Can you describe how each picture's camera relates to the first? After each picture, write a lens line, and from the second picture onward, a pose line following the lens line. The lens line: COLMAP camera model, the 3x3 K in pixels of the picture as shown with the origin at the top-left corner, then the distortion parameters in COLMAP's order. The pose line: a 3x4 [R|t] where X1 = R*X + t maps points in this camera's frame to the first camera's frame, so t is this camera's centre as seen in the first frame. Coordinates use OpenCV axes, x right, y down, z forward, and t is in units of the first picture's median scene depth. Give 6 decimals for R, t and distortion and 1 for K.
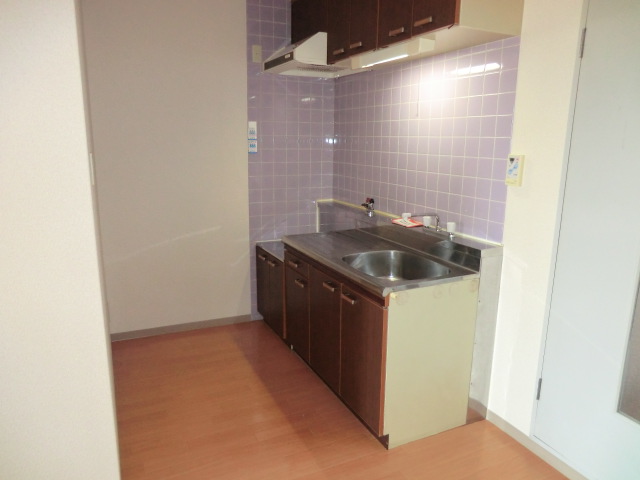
lens RADIAL K [[465.6, 0, 338.9], [0, 465.6, 241.5], [0, 0, 1]] dist [-0.119190, 0.124200]
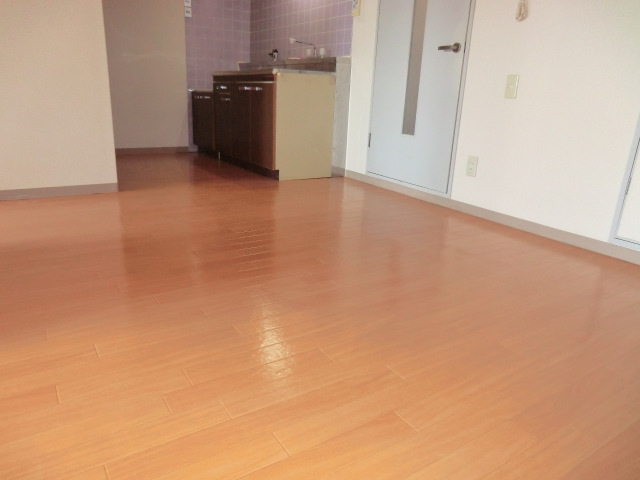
lens RADIAL K [[466.5, 0, 320.0], [0, 466.5, 240.0], [0, 0, 1]] dist [-0.105098, 0.124998]
pose [[0.994470, -0.008786, 0.104657, 0.053386], [-0.002565, 0.994166, 0.107830, 0.330653], [-0.104994, -0.107502, 0.988645, -0.450297]]
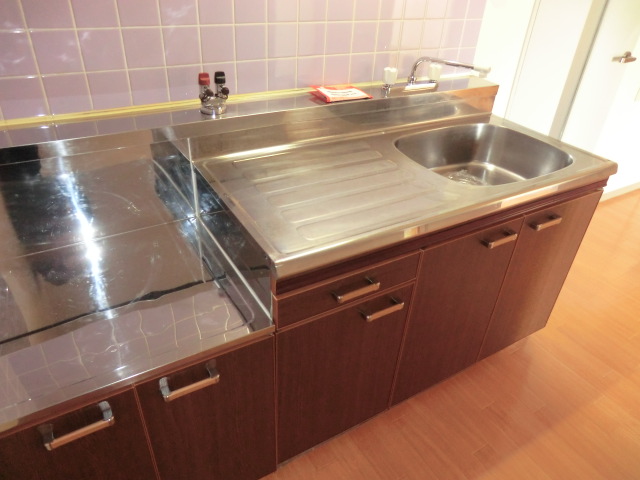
lens RADIAL K [[446.8, 0, 320.0], [0, 446.8, 240.0], [0, 0, 1]] dist [-0.047158, -0.001050]
pose [[-0.062151, -0.550180, 0.832730, -0.335524], [0.172888, 0.815795, 0.551895, -0.170122], [-0.982979, 0.178270, 0.044417, 0.921995]]
